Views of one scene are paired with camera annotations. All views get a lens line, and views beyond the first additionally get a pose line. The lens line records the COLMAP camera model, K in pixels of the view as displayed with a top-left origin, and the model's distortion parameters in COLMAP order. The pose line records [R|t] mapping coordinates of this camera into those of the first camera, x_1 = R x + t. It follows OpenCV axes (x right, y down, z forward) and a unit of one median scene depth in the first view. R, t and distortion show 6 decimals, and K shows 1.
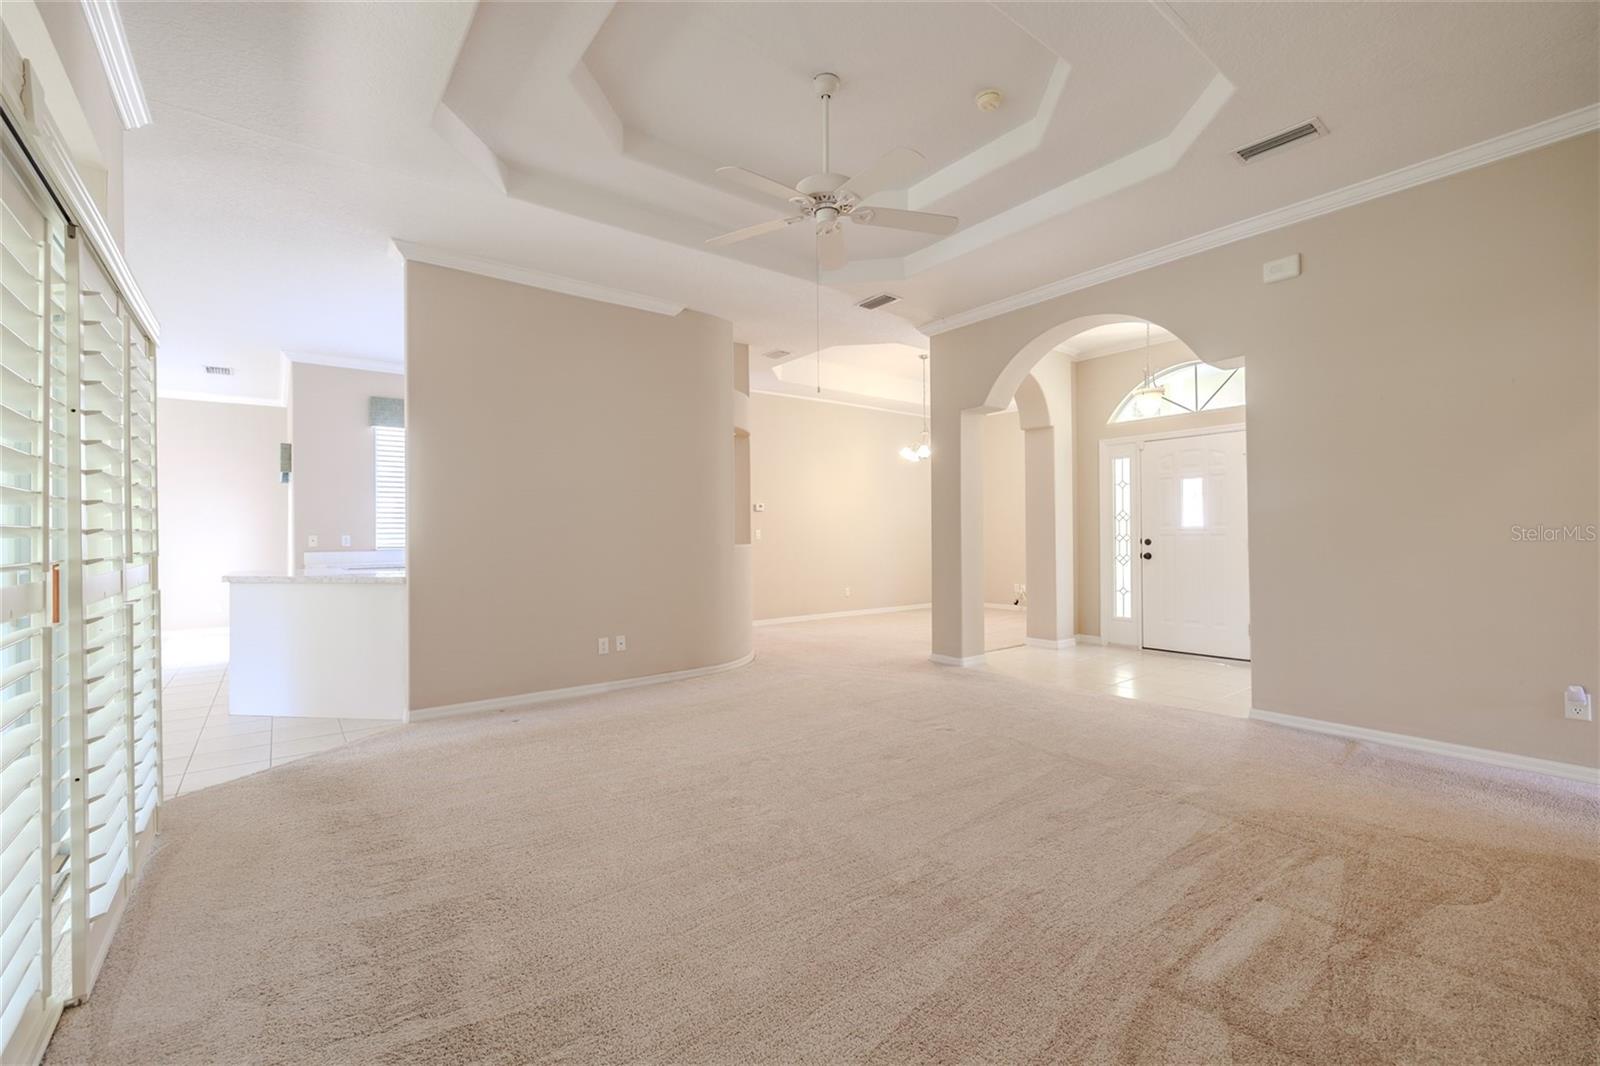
lens RADIAL K [[670.7, 0, 798.5], [0, 670.7, 534.3], [0, 0, 1]] dist [-0.002779, 0.000754]
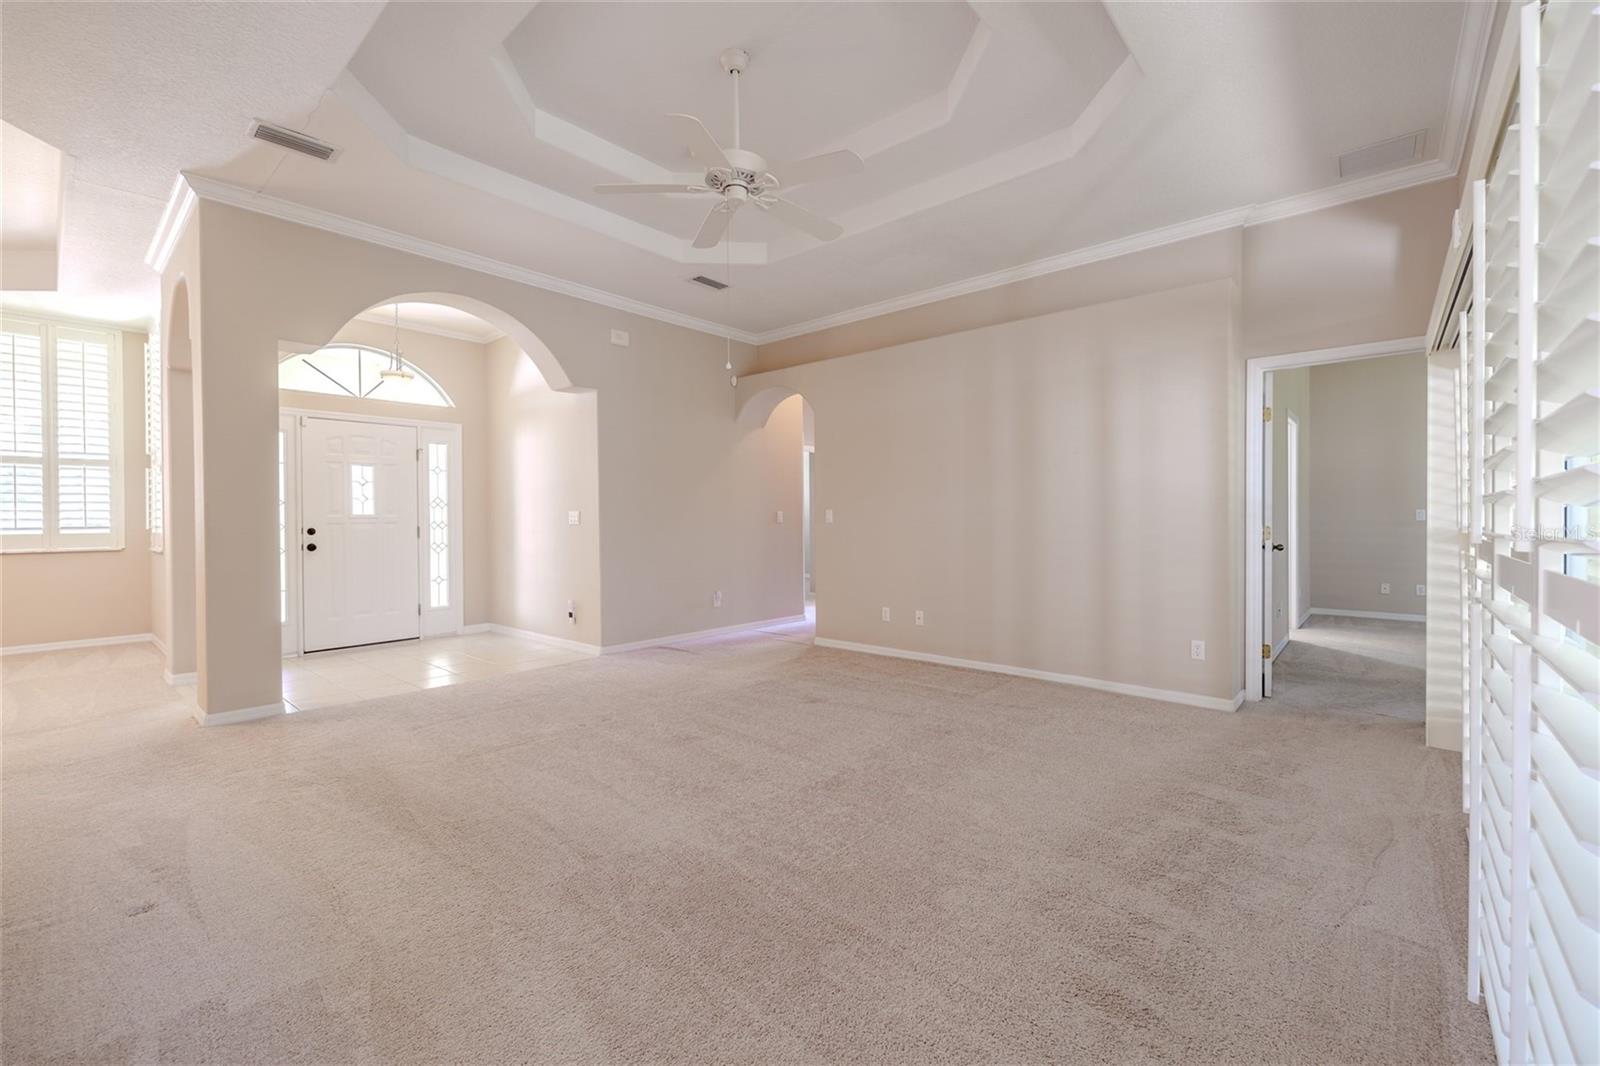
lens RADIAL K [[670.7, 0, 794.7], [0, 670.7, 523.2], [0, 0, 1]] dist [-0.002779, 0.000754]
pose [[-0.169213, 0.003668, 0.985573, -0.447224], [0.002893, 0.999991, -0.003225, 0.005294], [-0.985575, 0.002306, -0.169222, 0.510506]]
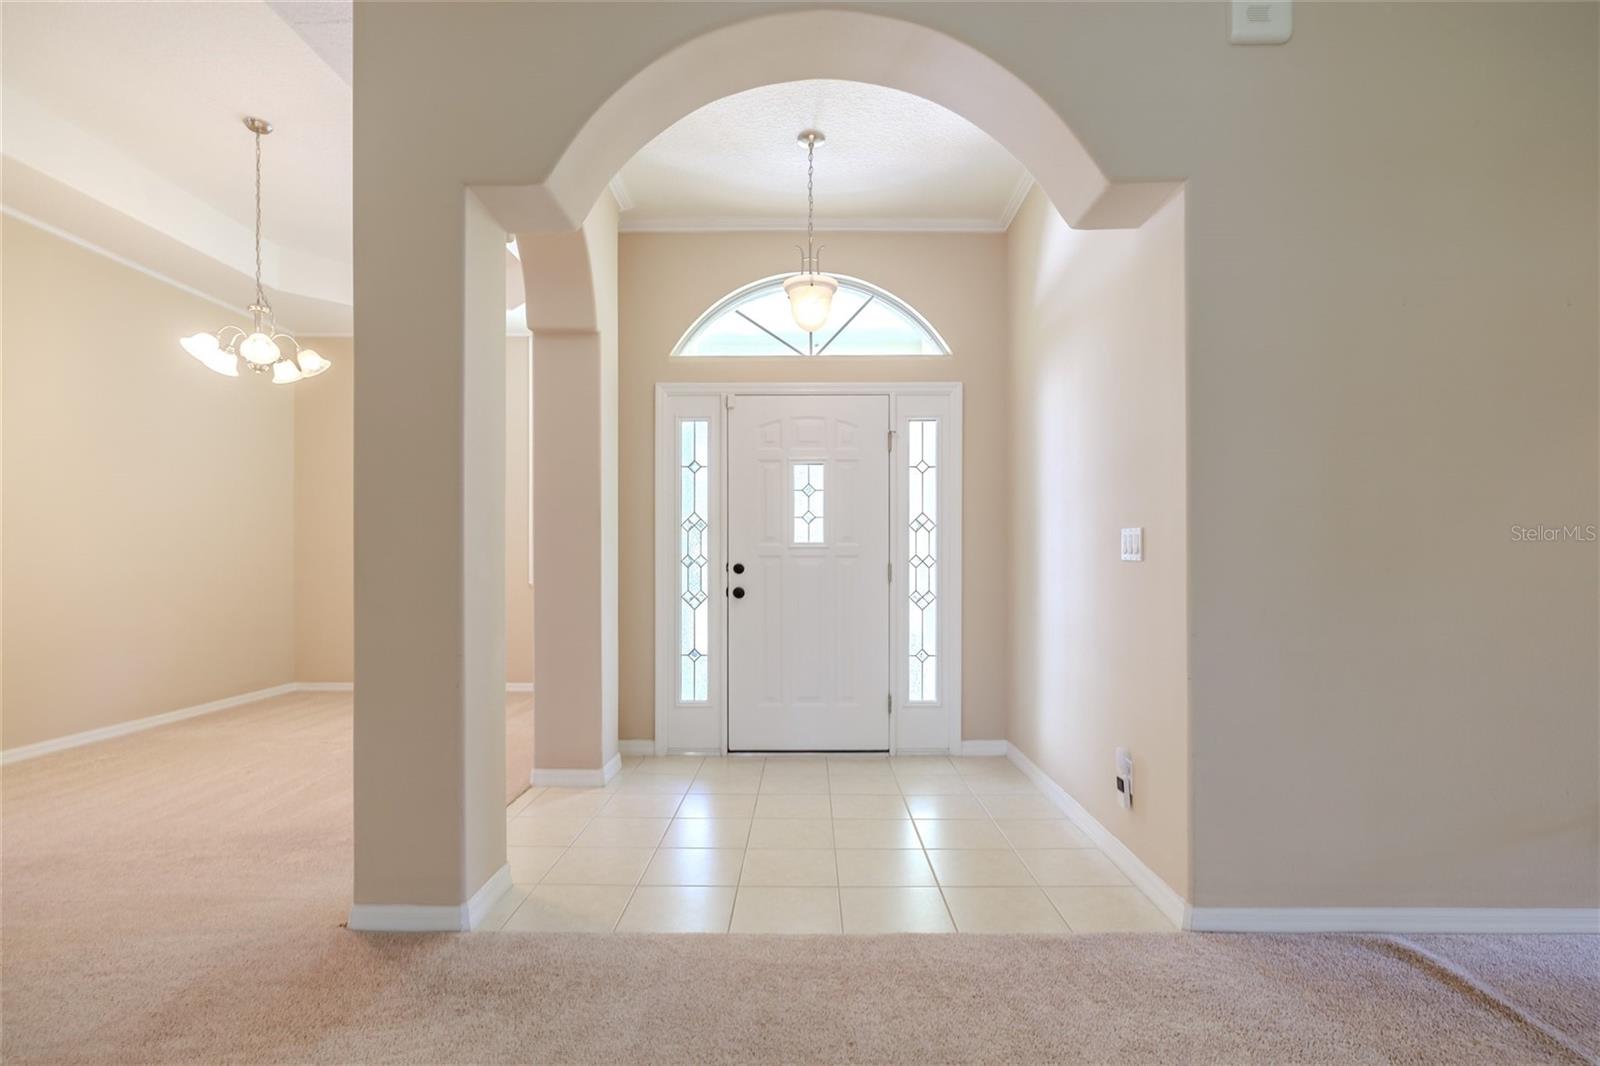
lens RADIAL K [[770.3, 0, 797.6], [0, 770.3, 563.3], [0, 0, 1]] dist [0.003625, 0.000651]
pose [[0.637446, 0.006498, 0.770468, 0.038210], [-0.009468, 0.999955, -0.000601, 0.006797], [-0.770437, -0.006911, 0.637478, 0.523742]]
